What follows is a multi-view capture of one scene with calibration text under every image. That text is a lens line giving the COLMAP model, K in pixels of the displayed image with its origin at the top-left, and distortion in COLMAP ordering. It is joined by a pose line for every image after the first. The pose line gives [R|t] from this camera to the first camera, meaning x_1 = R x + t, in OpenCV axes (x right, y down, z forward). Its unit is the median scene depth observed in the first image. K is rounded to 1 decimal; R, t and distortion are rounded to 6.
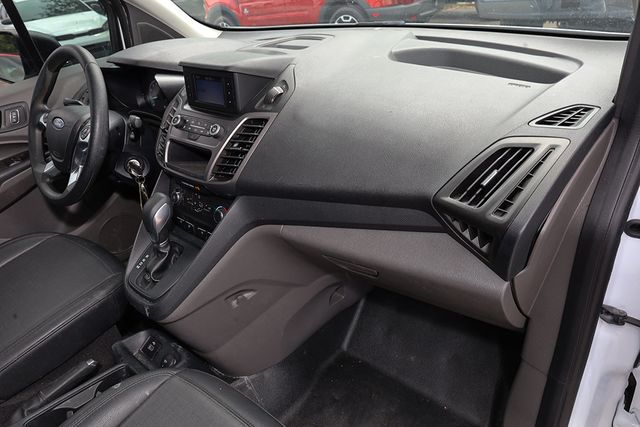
lens RADIAL K [[448.4, 0, 320.0], [0, 448.4, 213.5], [0, 0, 1]] dist [0.001133, 0.000837]
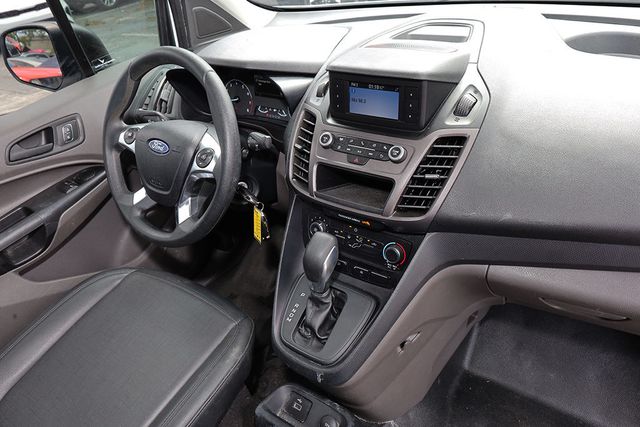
lens RADIAL K [[448.4, 0, 320.0], [0, 448.4, 213.5], [0, 0, 1]] dist [0.001133, 0.000837]
pose [[0.995076, -0.069425, 0.070742, -0.391258], [0.064455, 0.995444, 0.070268, -0.129737], [-0.075298, -0.065362, 0.995017, 0.183881]]
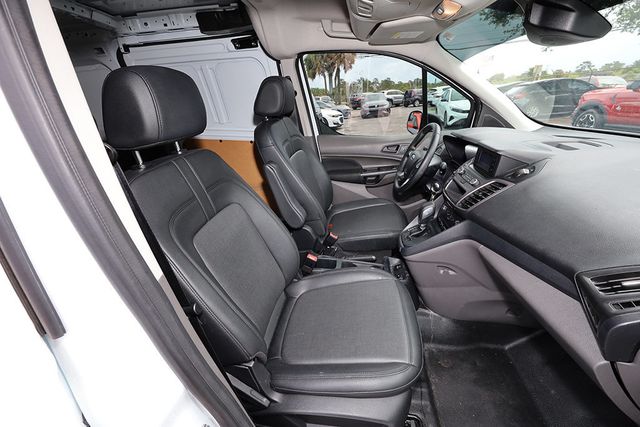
lens RADIAL K [[255.1, 0, 321.5], [0, 255.1, 212.0], [0, 0, 1]] dist [-0.005914, -0.000257]
pose [[0.542964, 0.404774, -0.735763, 0.216536], [-0.399756, 0.895107, 0.197431, -0.028826], [0.738502, 0.186928, 0.647822, -0.094696]]
